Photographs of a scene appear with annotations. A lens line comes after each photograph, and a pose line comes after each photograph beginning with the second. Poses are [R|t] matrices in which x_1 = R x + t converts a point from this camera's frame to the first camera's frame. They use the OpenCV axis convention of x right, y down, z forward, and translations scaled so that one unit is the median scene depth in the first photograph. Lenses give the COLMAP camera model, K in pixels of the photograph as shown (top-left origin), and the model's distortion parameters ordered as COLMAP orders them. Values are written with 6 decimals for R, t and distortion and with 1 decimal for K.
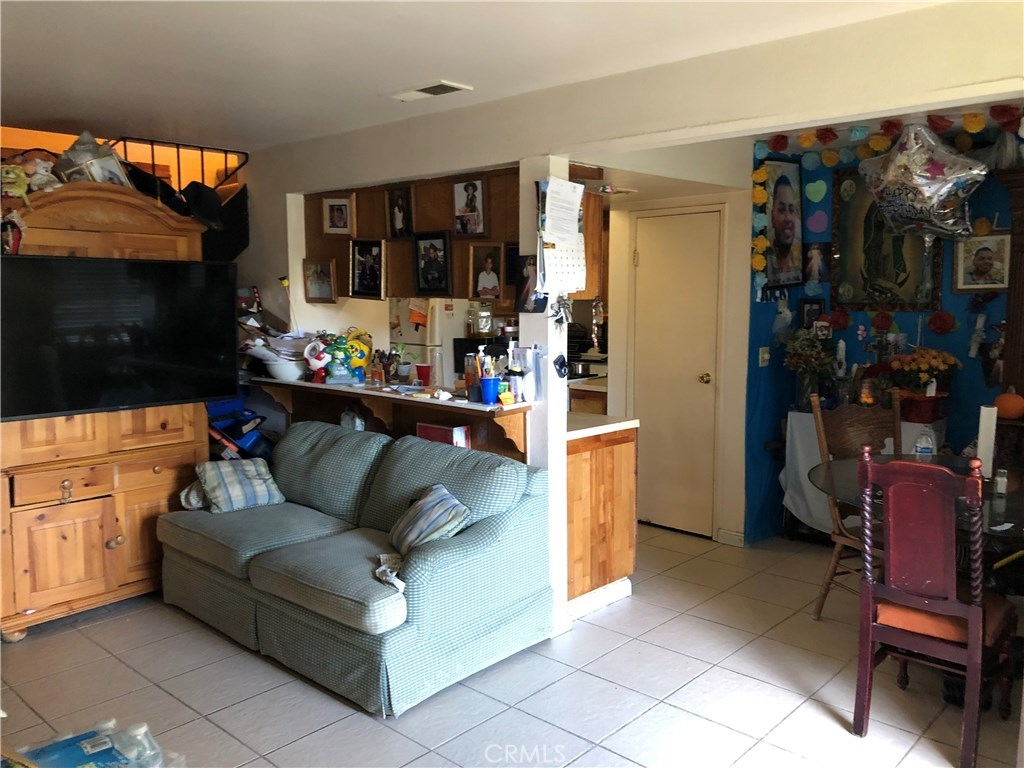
lens RADIAL K [[857.2, 0, 514.5], [0, 857.2, 378.5], [0, 0, 1]] dist [0.033222, -0.036621]
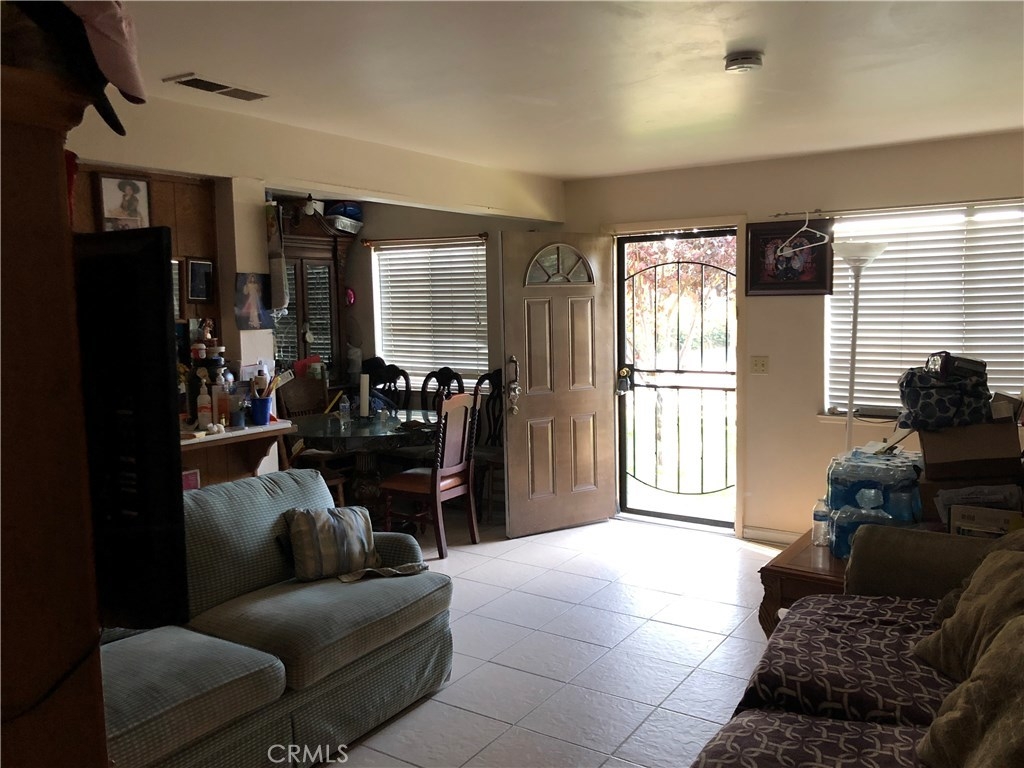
lens RADIAL K [[857.2, 0, 513.9], [0, 857.2, 386.1], [0, 0, 1]] dist [0.033222, -0.036621]
pose [[-0.189511, -0.088391, 0.977892, -0.998861], [0.117890, 0.986687, 0.112032, -0.086335], [-0.974776, 0.136515, -0.176567, 0.850481]]
